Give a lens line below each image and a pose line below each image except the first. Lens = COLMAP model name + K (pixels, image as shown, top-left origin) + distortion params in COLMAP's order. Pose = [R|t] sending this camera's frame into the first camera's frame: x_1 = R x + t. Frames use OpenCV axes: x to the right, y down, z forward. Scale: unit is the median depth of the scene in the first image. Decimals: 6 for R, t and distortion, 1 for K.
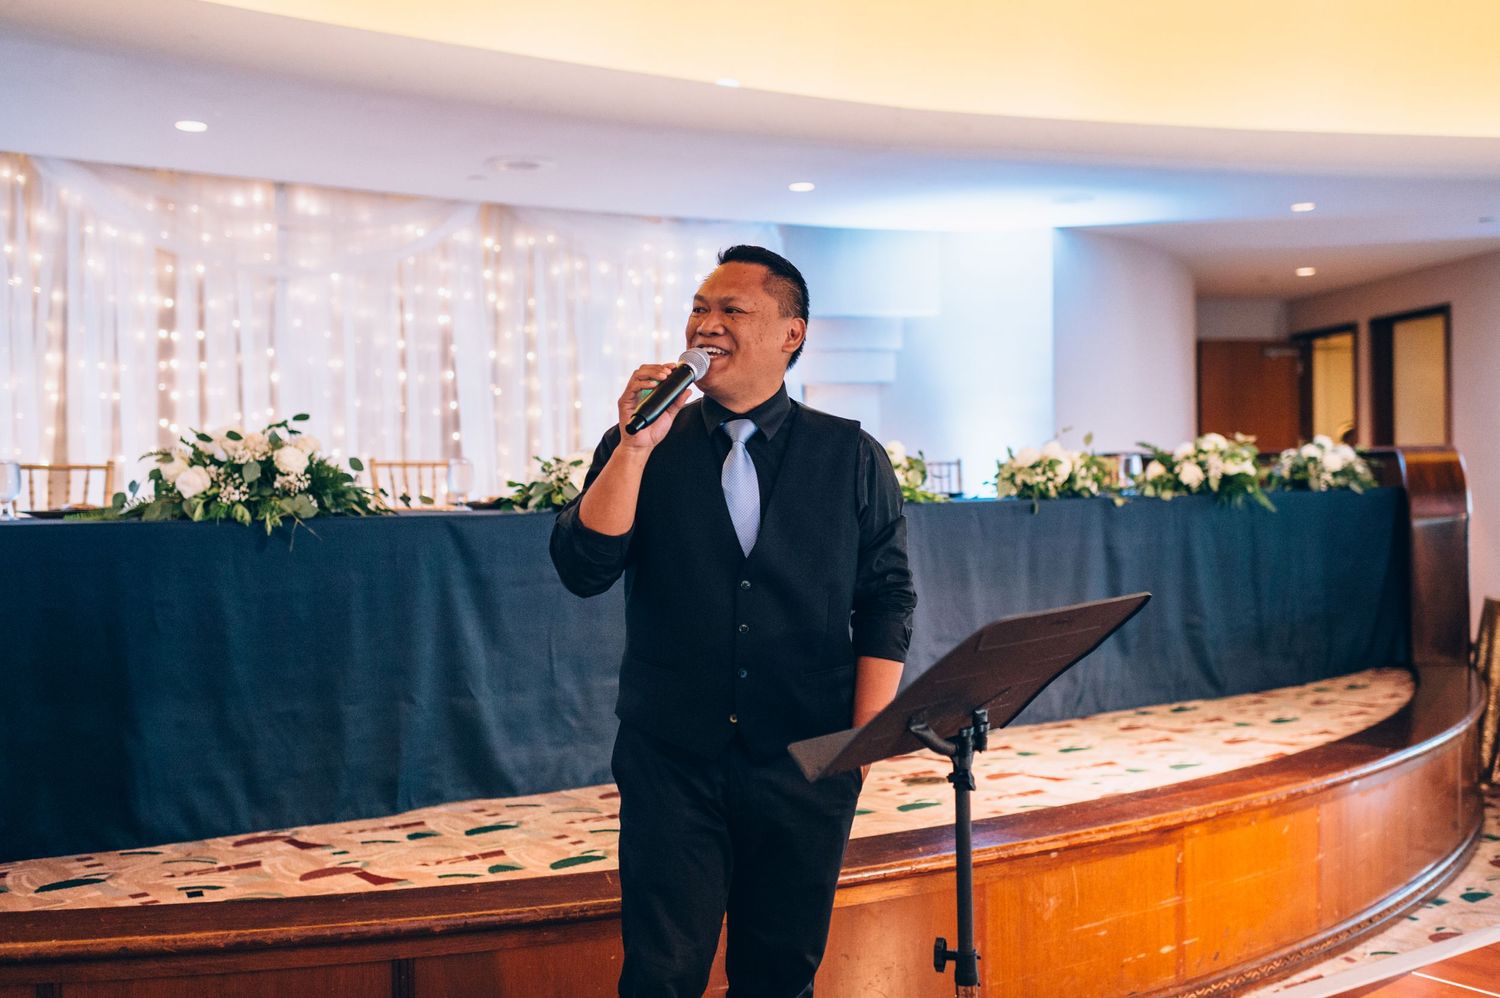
lens RADIAL K [[1516.2, 0, 750.0], [0, 1516.2, 499.0], [0, 0, 1]] dist [-0.010518, 0.004425]
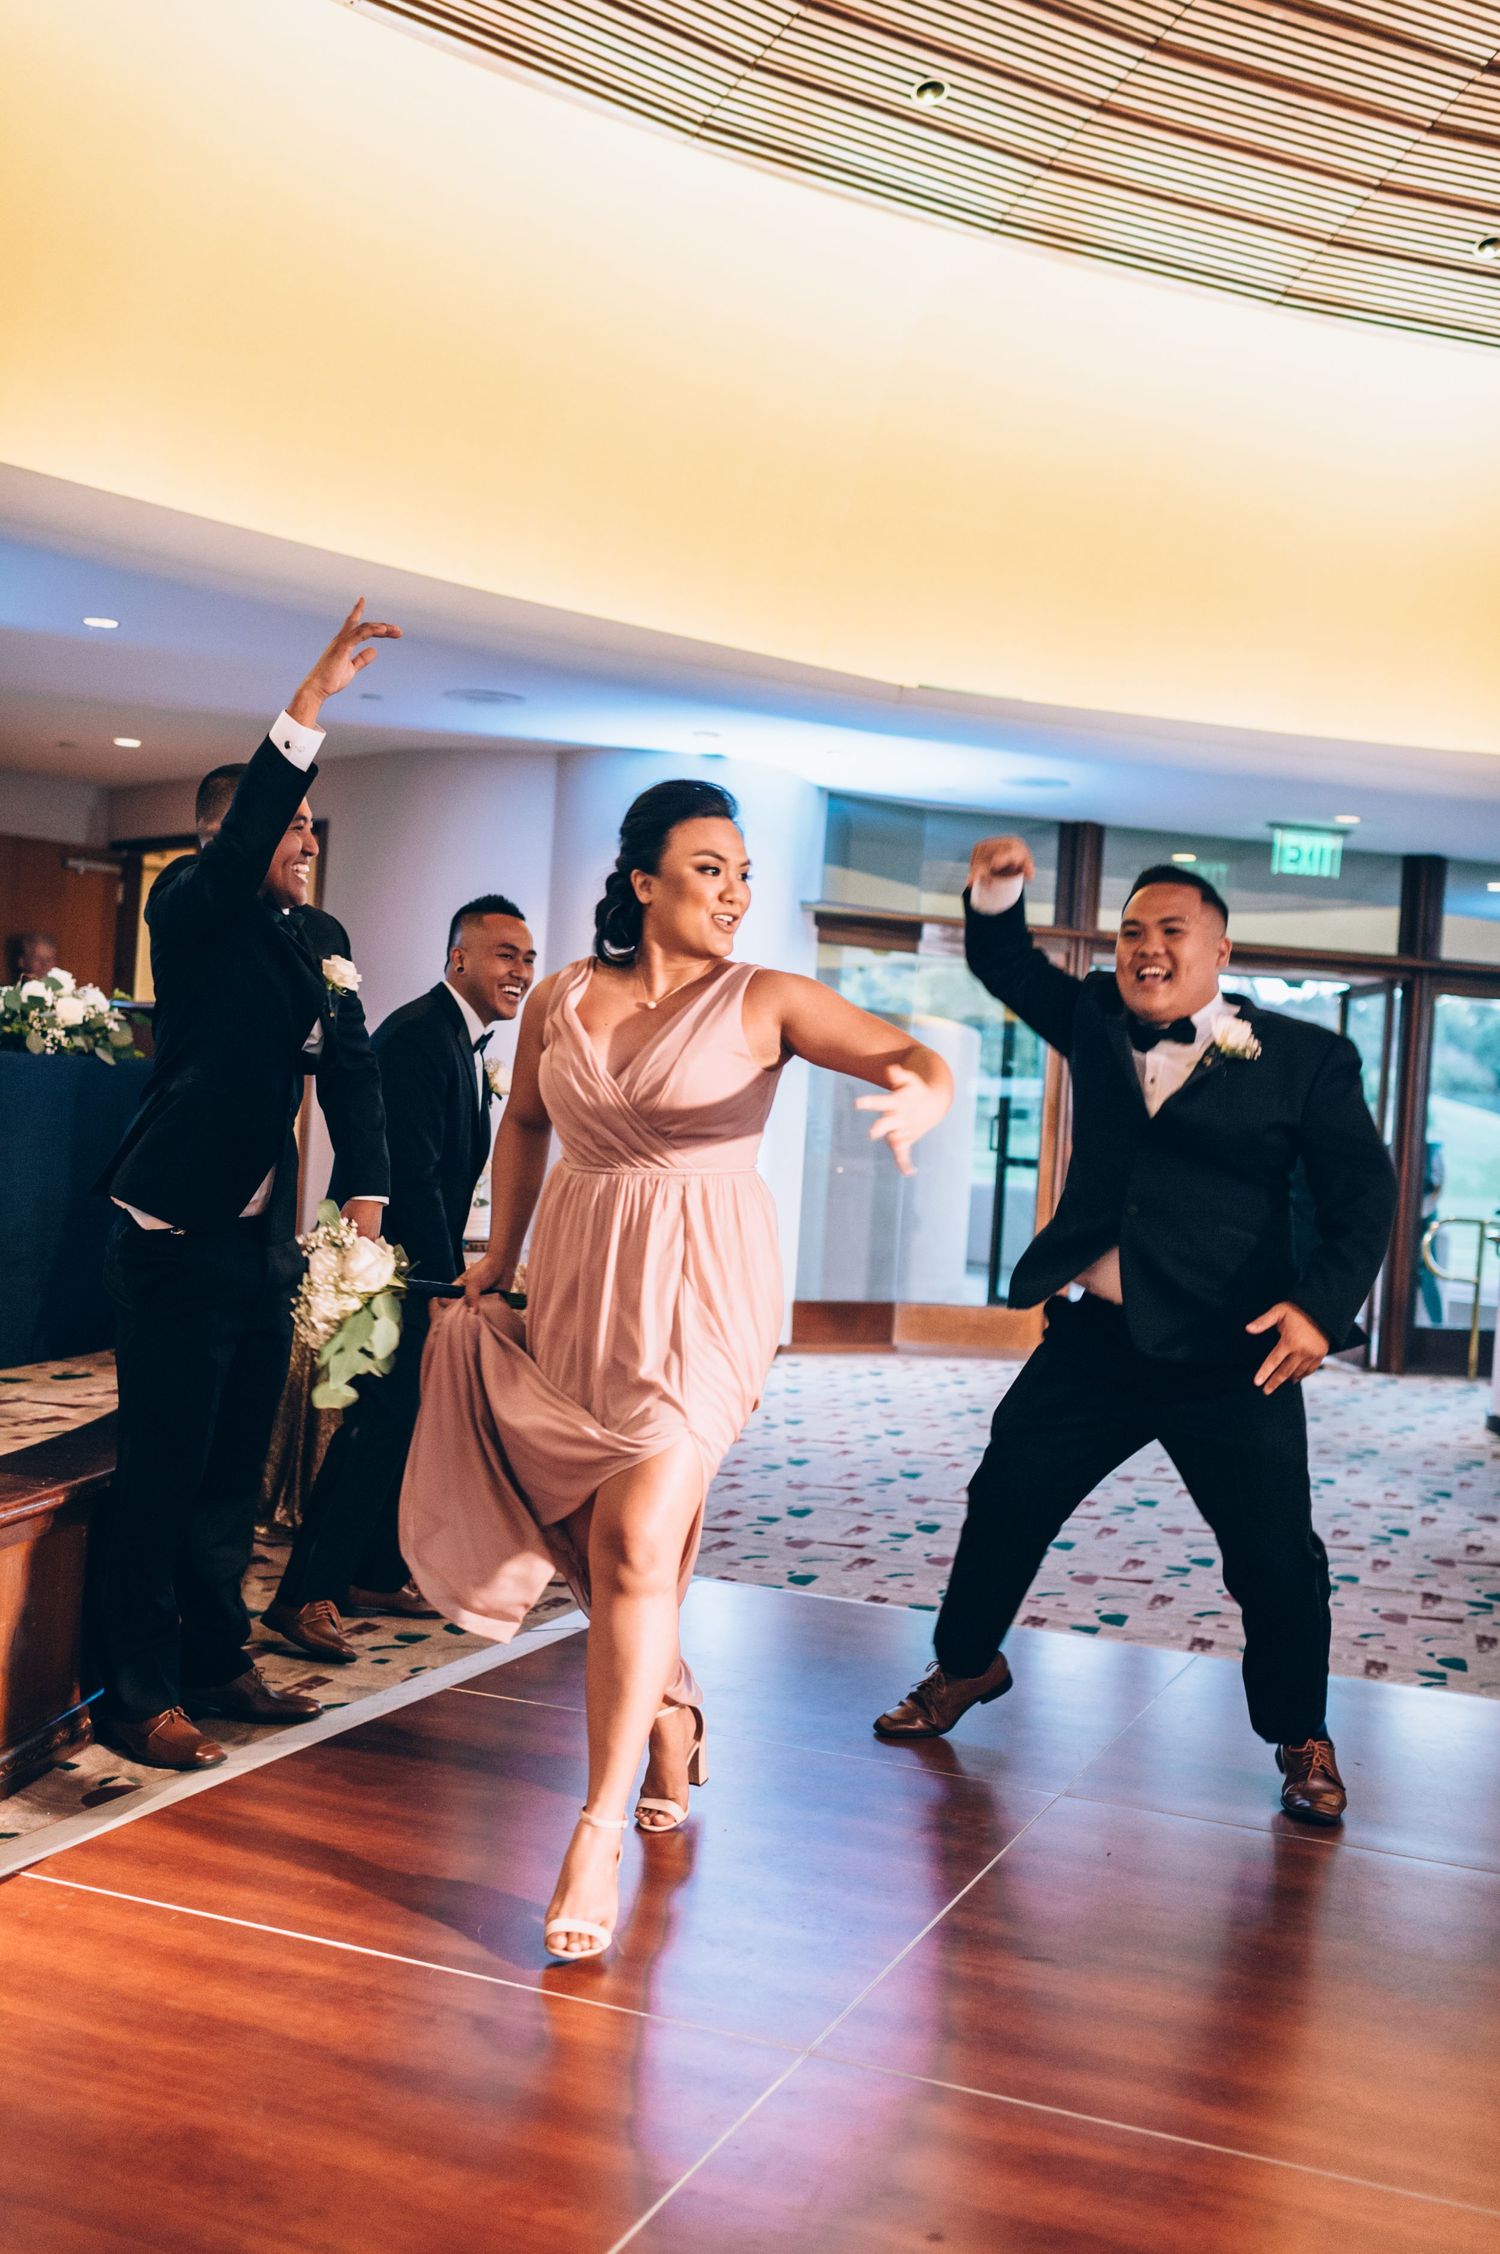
lens RADIAL K [[2225.0, 0, 750.0], [0, 2225.0, 1127.0], [0, 0, 1]] dist [-0.009695, 0.014073]
pose [[0.822463, 0.065985, 0.564978, 0.125170], [-0.072046, 0.997334, -0.011600, 0.015926], [-0.564237, -0.031163, 0.825024, 0.117200]]
